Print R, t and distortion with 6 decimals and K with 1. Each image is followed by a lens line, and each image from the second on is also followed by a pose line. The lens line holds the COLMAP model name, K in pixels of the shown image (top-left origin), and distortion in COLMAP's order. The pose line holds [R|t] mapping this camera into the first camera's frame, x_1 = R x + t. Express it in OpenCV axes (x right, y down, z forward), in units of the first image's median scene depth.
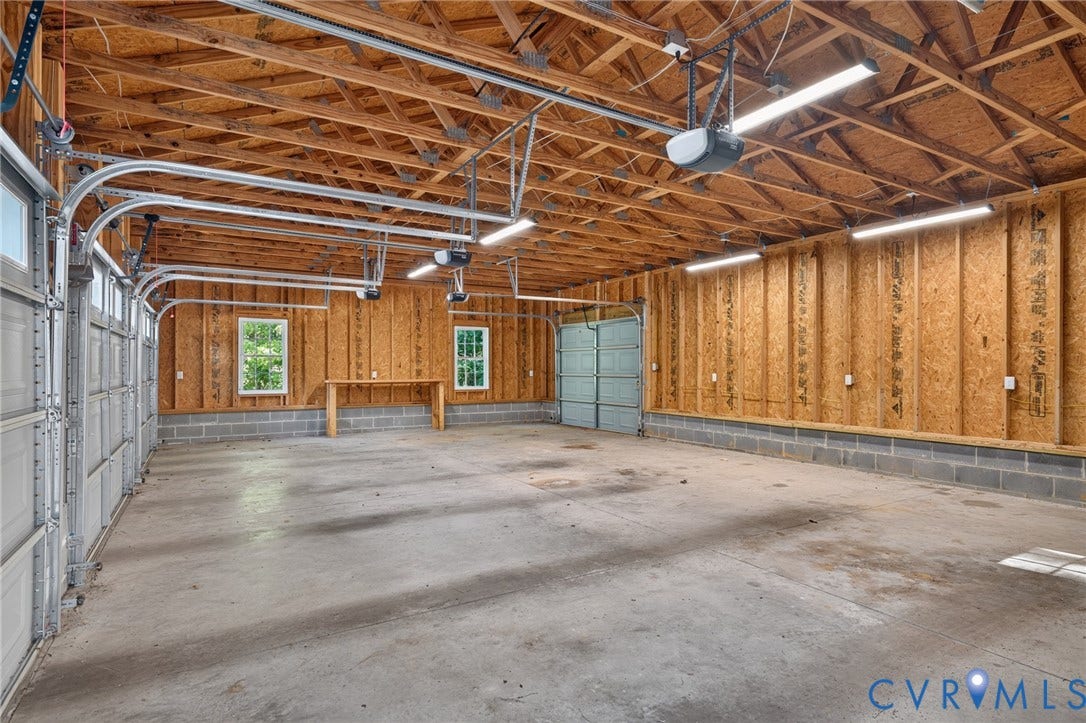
lens RADIAL K [[555.7, 0, 537.1], [0, 555.7, 363.0], [0, 0, 1]] dist [0.001294, 0.000269]
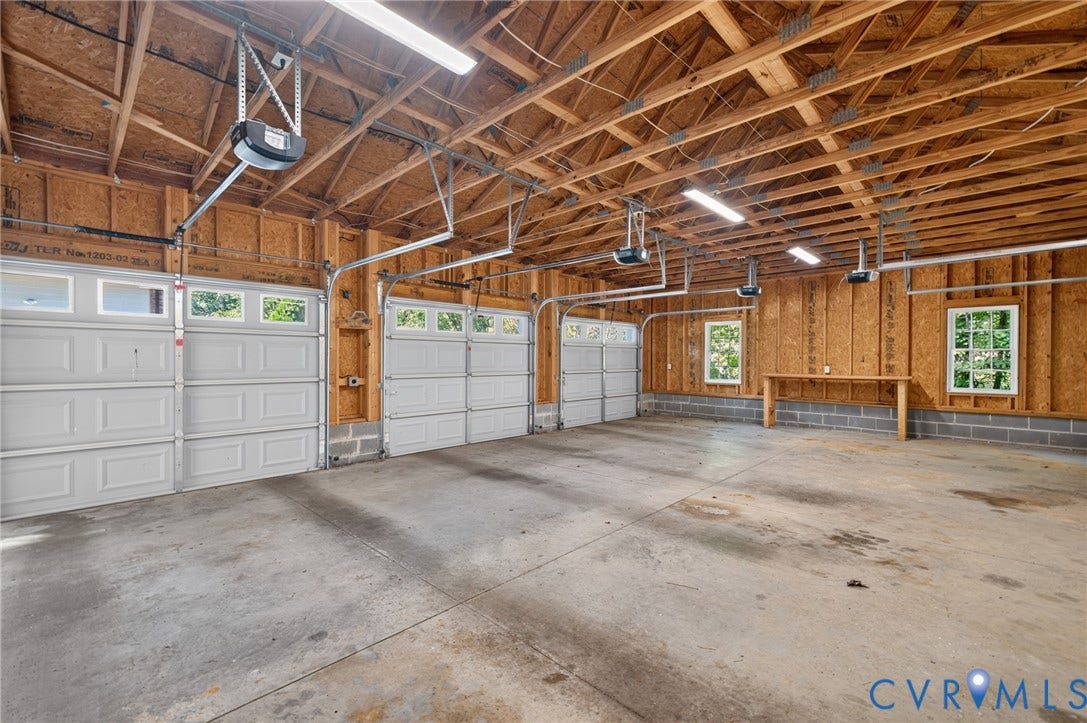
lens RADIAL K [[445.8, 0, 541.3], [0, 445.8, 362.0], [0, 0, 1]] dist [0.003225, -0.000524]
pose [[0.289378, 0.007060, -0.957189, 0.712461], [0.002849, 0.999962, 0.008237, 0.000812], [0.957211, -0.005110, 0.289347, 0.732953]]
